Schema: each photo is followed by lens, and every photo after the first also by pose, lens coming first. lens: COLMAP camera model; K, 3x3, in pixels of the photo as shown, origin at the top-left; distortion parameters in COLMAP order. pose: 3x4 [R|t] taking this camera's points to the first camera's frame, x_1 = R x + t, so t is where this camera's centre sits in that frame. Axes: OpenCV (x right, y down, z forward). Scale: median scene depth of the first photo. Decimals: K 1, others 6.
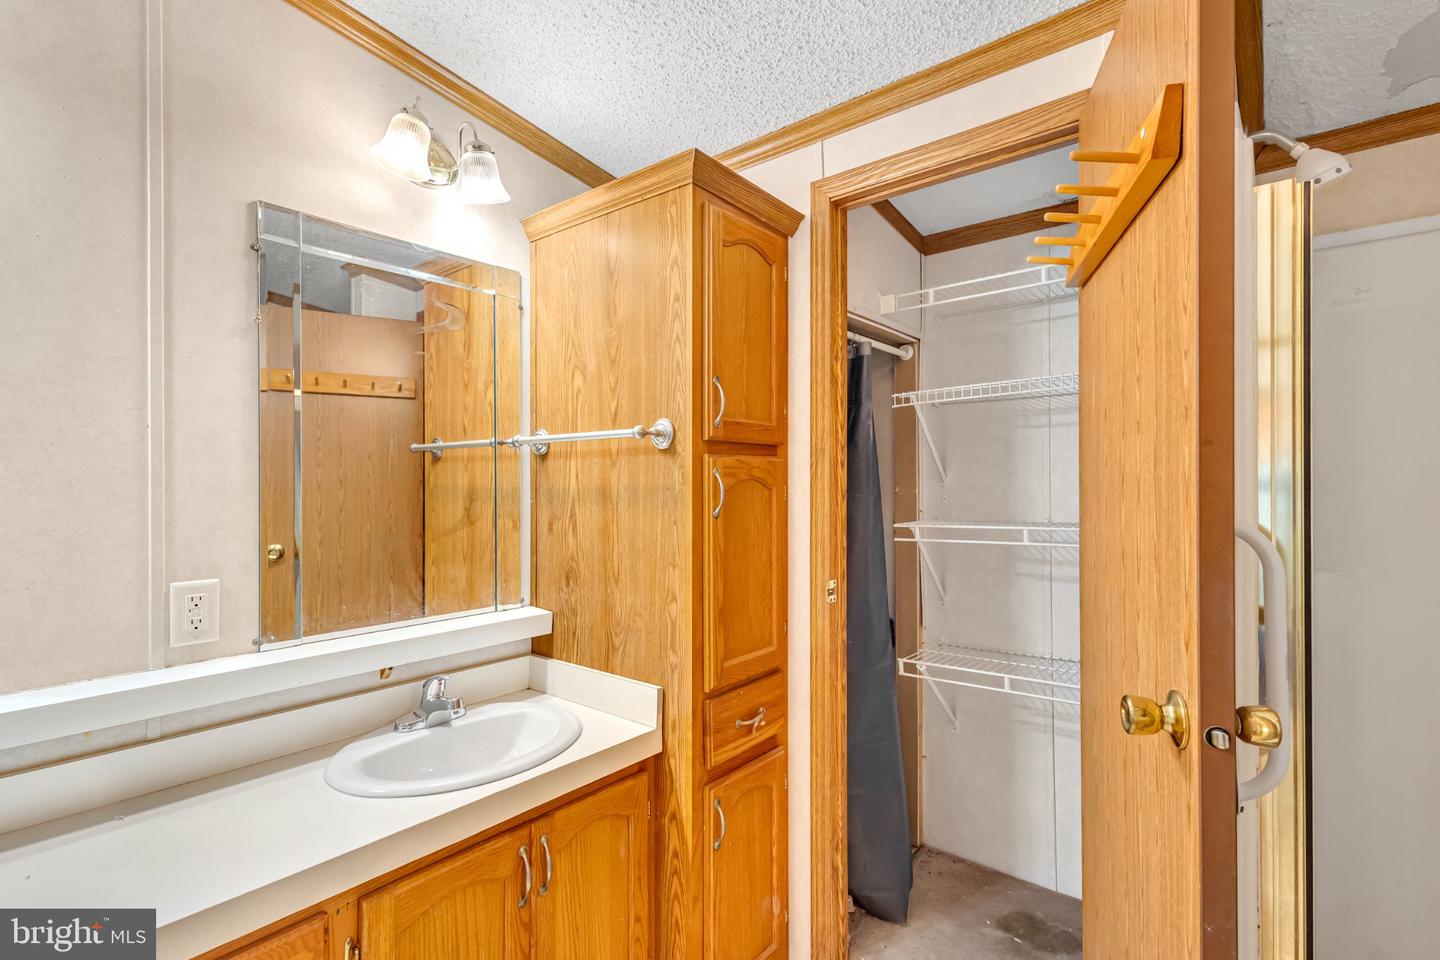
lens RADIAL K [[683.0, 0, 730.1], [0, 683.0, 478.7], [0, 0, 1]] dist [0.003373, -0.000331]
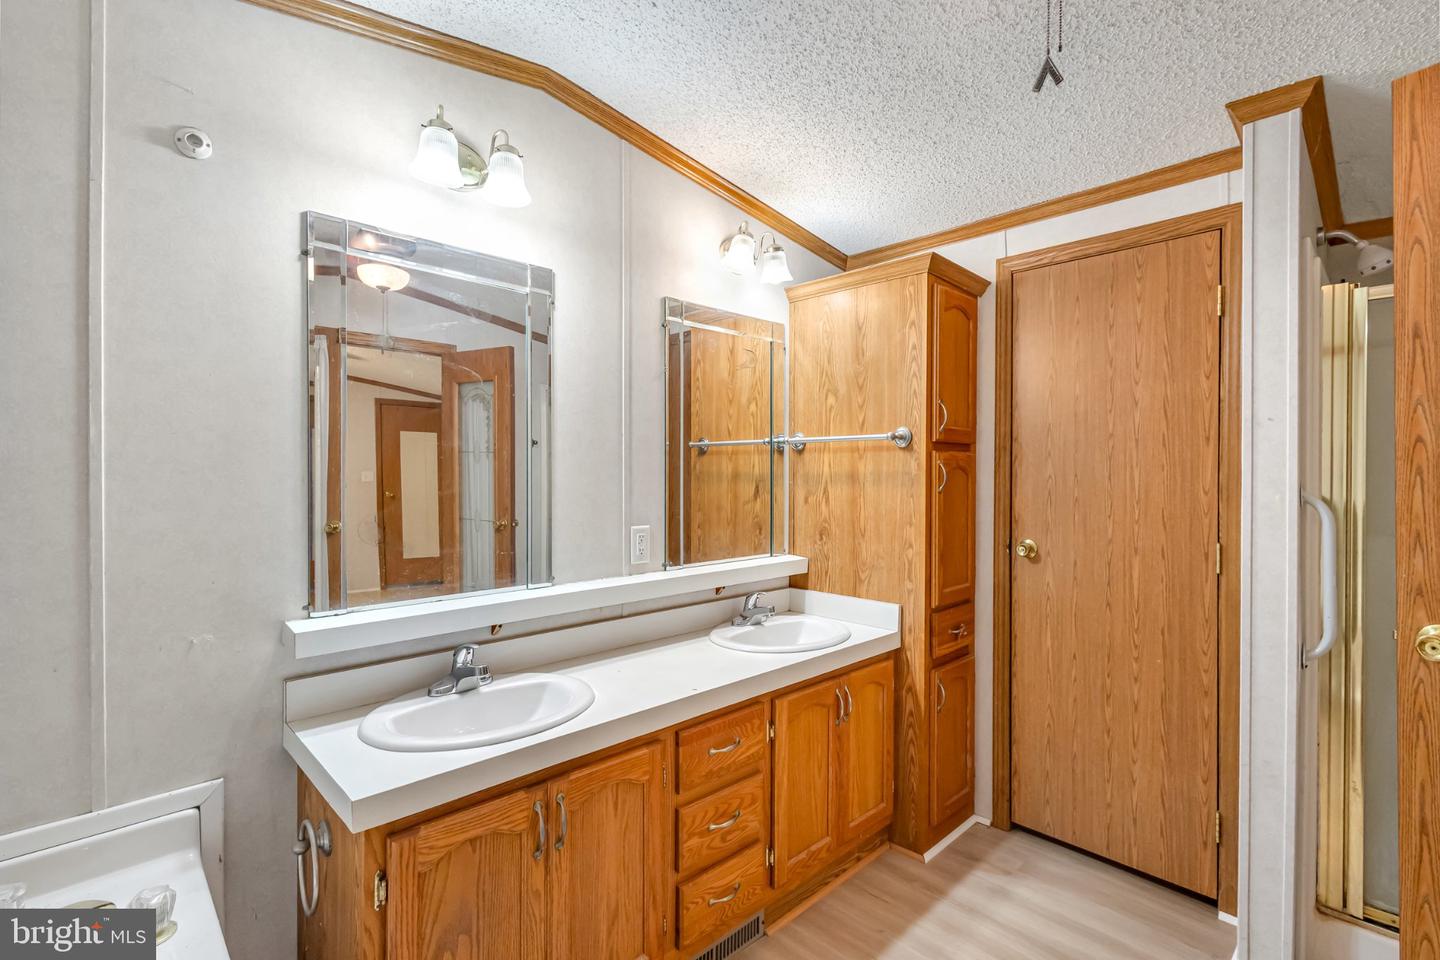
lens RADIAL K [[666.5, 0, 732.5], [0, 666.5, 475.4], [0, 0, 1]] dist [0.012232, -0.005221]
pose [[0.994133, 0.004656, -0.108061, -0.311230], [-0.003842, 0.999963, 0.007737, 0.009227], [0.108093, -0.007277, 0.994114, -0.507629]]
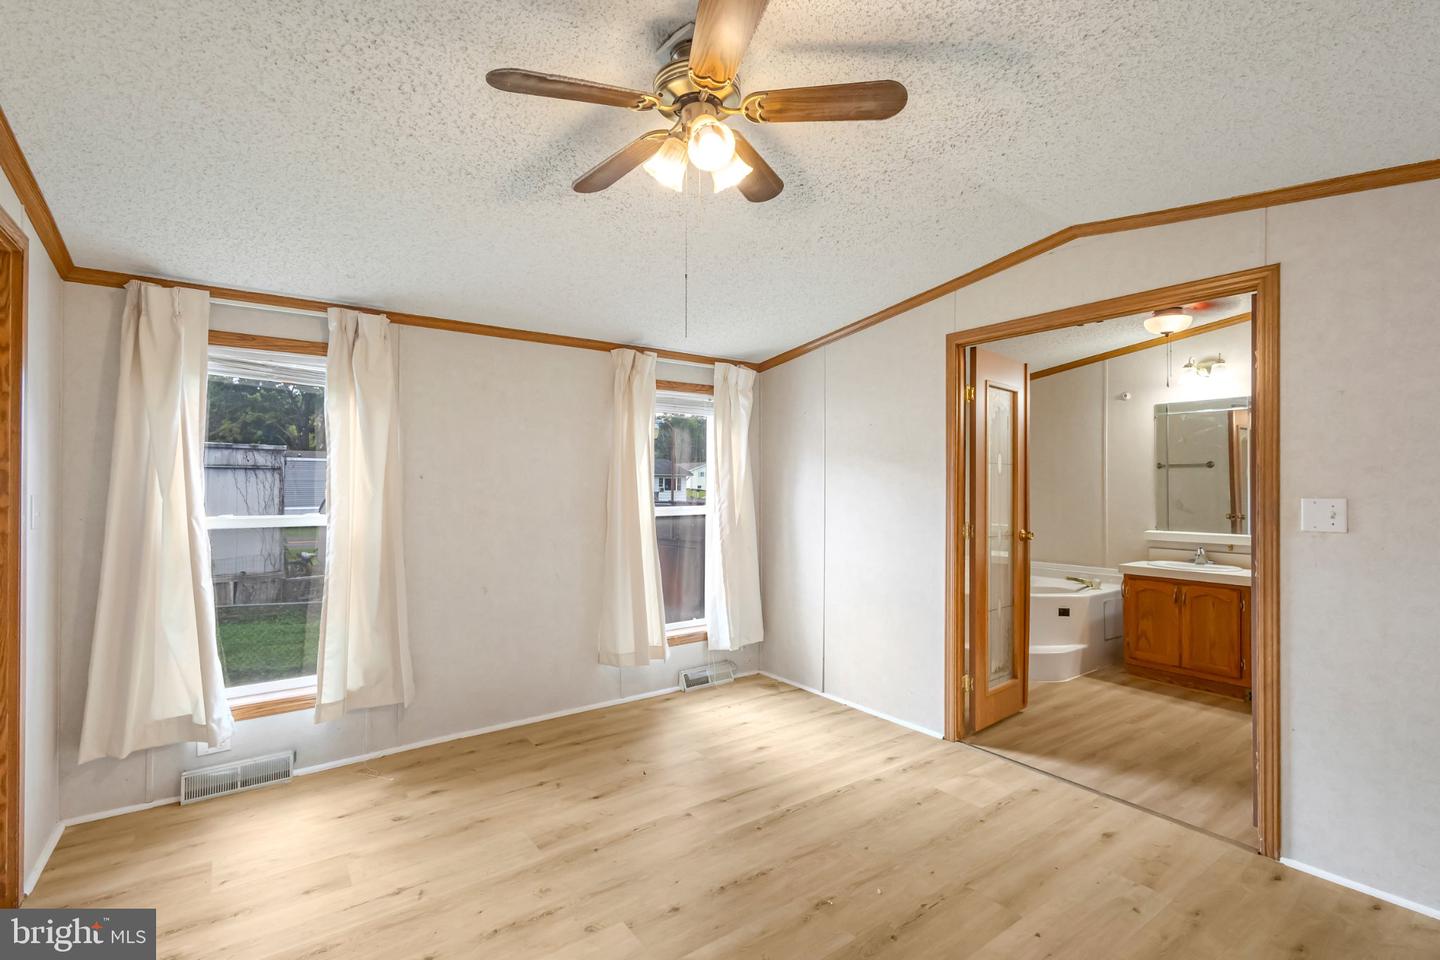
lens RADIAL K [[666.5, 0, 710.1], [0, 666.5, 485.4], [0, 0, 1]] dist [0.012232, -0.005221]
pose [[-0.259221, 0.000495, -0.965818, 2.457204], [0.008237, 0.999965, -0.001699, 0.004585], [0.965783, -0.008396, -0.259216, -0.806005]]
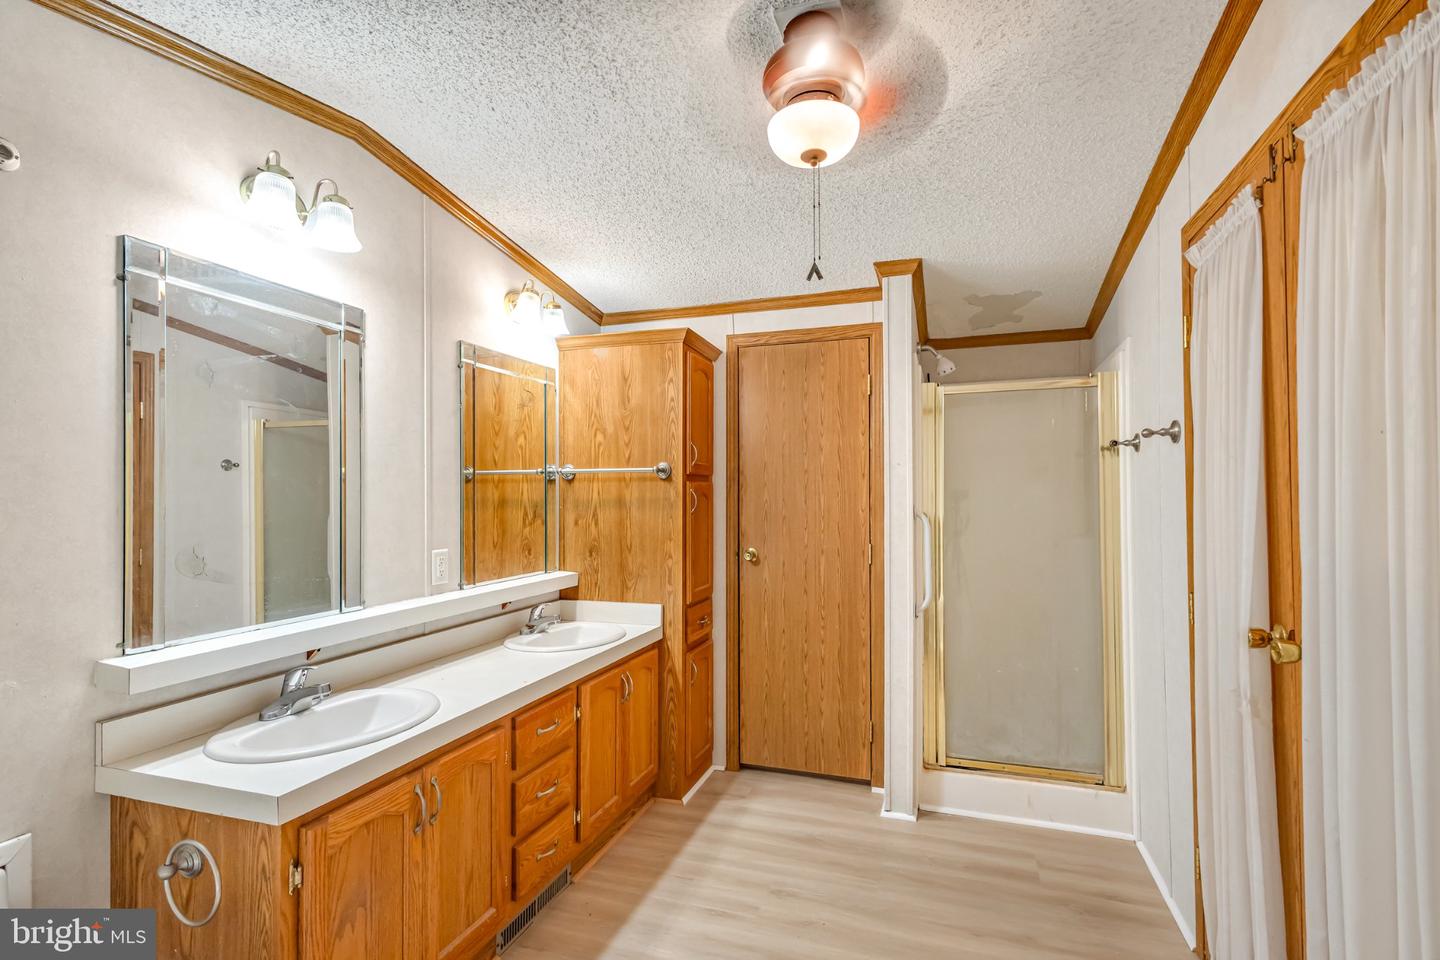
lens RADIAL K [[666.5, 0, 729.8], [0, 666.5, 492.3], [0, 0, 1]] dist [0.012232, -0.005221]
pose [[0.938147, 0.000546, 0.346237, -0.557755], [0.000236, 0.999998, -0.002216, 0.000017], [-0.346238, 0.002161, 0.938144, -0.788362]]
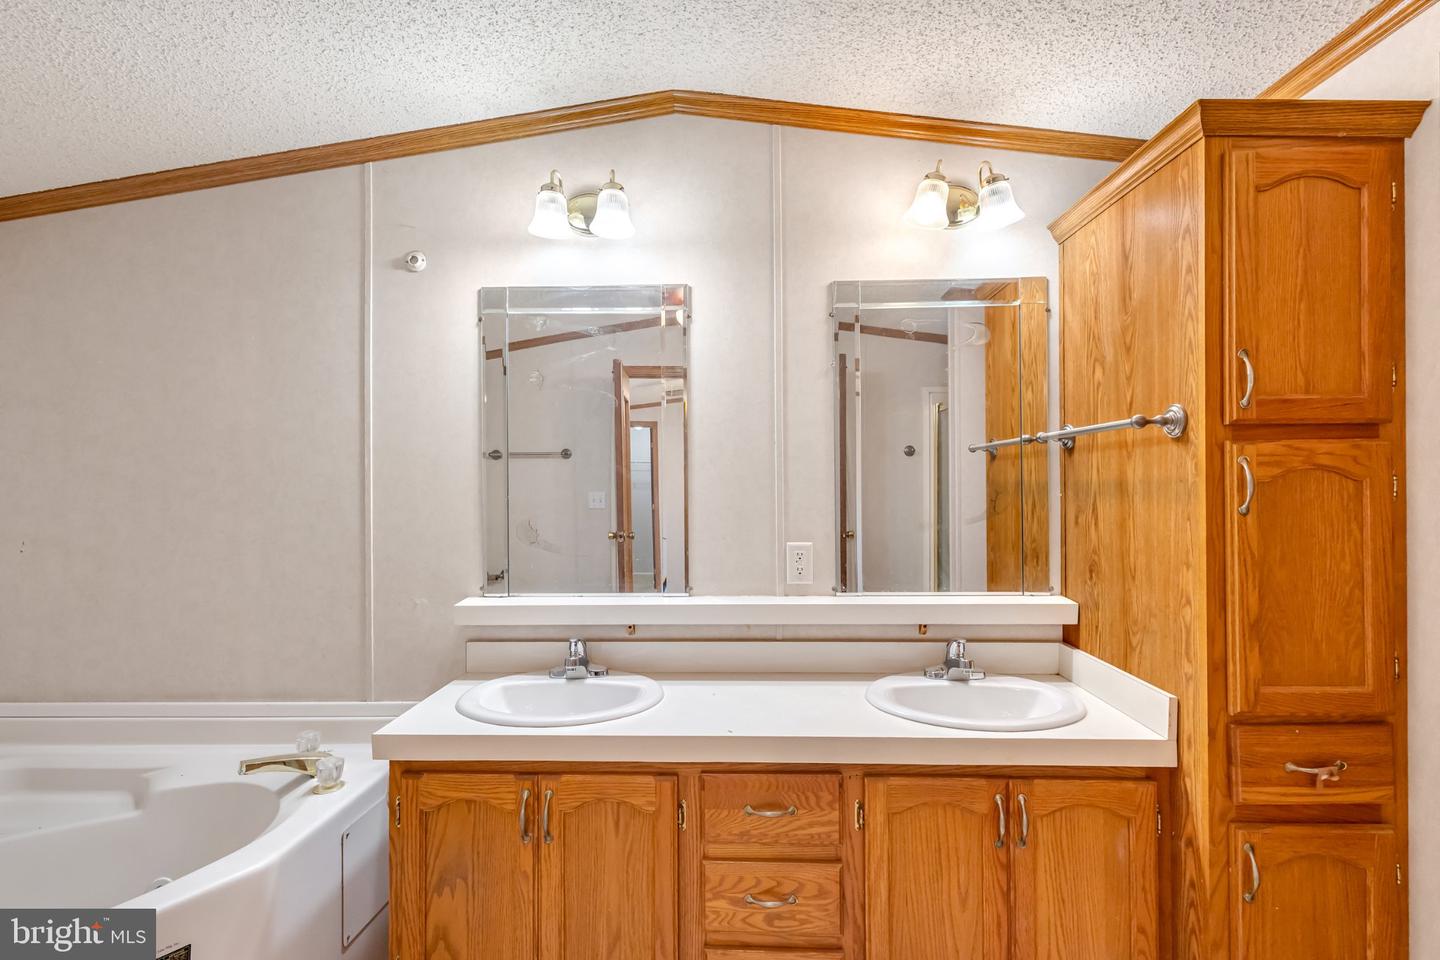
lens RADIAL K [[666.5, 0, 724.4], [0, 666.5, 482.8], [0, 0, 1]] dist [0.012232, -0.005221]
pose [[0.603955, -0.003932, -0.797009, 0.251497], [0.008171, 0.999966, 0.001258, 0.011055], [0.796977, -0.007272, 0.603966, -0.026517]]
